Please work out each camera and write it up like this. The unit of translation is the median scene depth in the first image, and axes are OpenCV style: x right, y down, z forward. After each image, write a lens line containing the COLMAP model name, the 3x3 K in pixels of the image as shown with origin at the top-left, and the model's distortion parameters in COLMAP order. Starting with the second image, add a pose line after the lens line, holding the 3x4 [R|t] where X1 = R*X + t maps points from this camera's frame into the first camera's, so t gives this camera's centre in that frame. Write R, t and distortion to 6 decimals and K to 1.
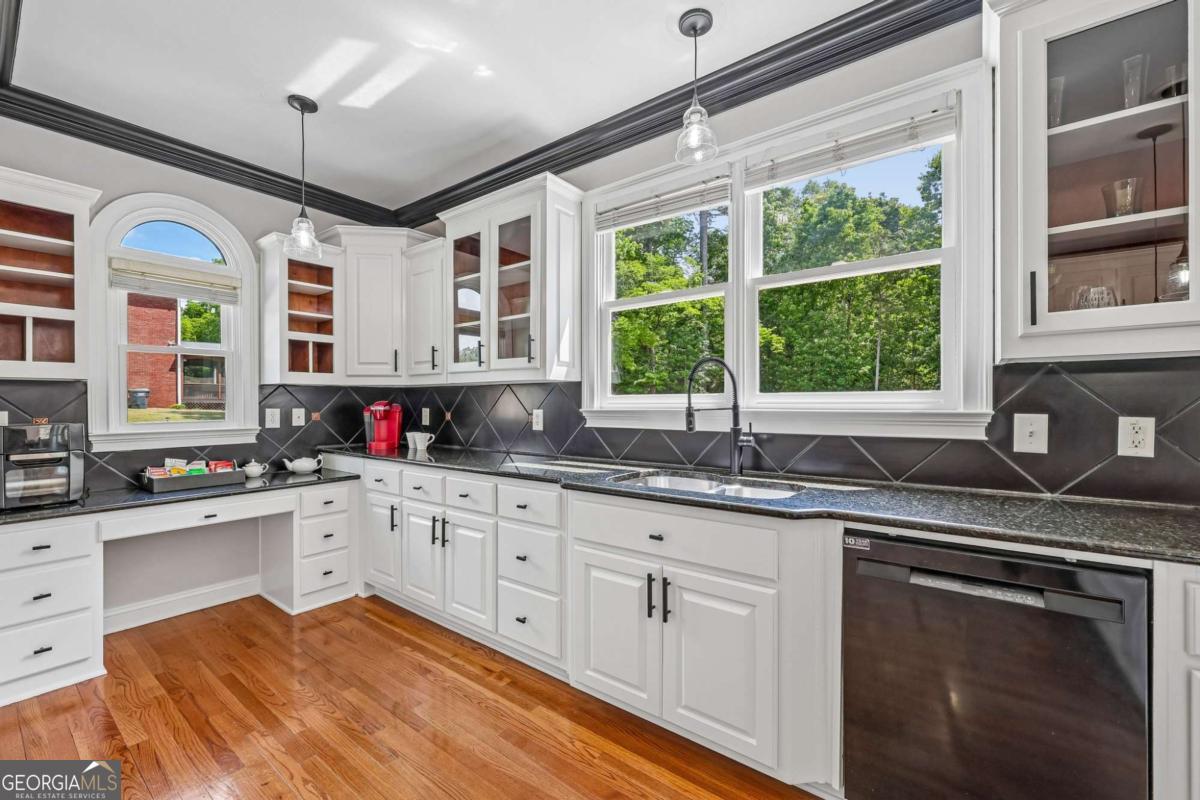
lens RADIAL K [[497.8, 0, 600.0], [0, 497.8, 400.0], [0, 0, 1]] dist [0.001002, -0.000627]
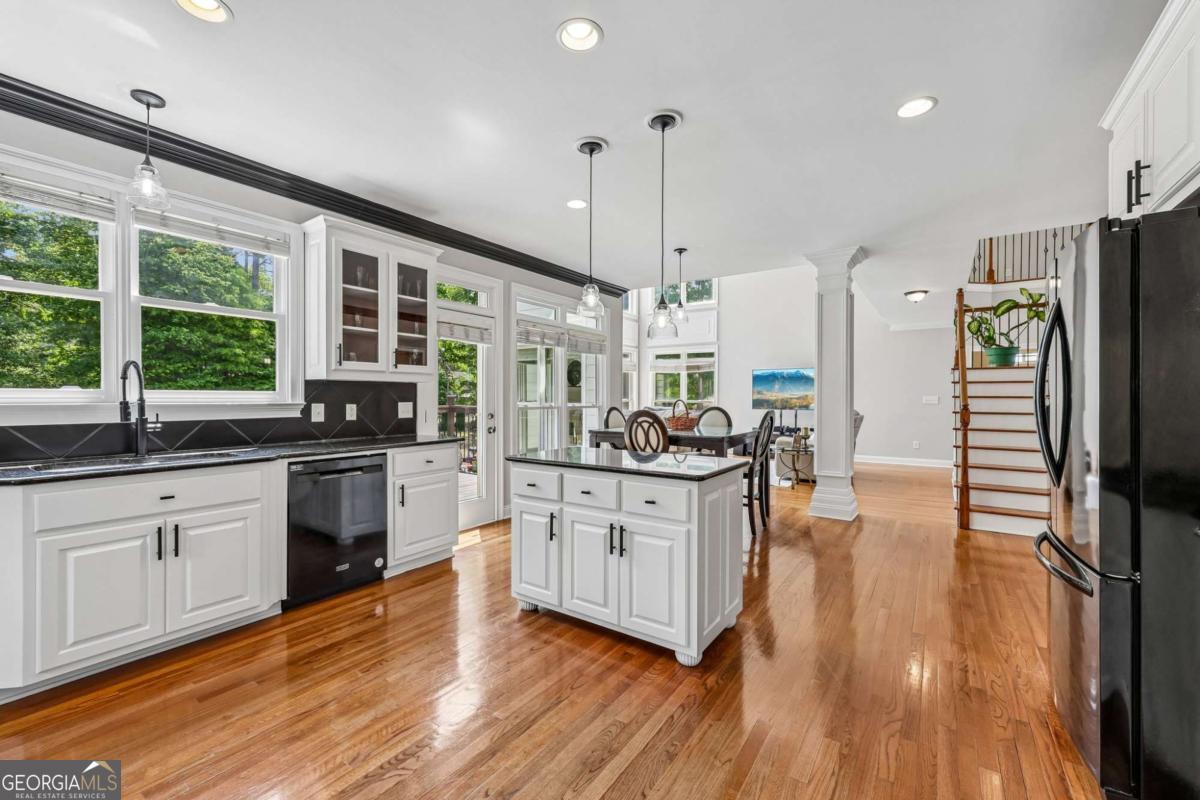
lens RADIAL K [[497.8, 0, 600.0], [0, 497.8, 400.0], [0, 0, 1]] dist [0.001002, -0.000627]
pose [[-0.055429, 0.002121, 0.998460, -1.308821], [-0.000241, 0.999998, -0.002137, 0.016789], [-0.998463, -0.000359, -0.055428, -0.089239]]
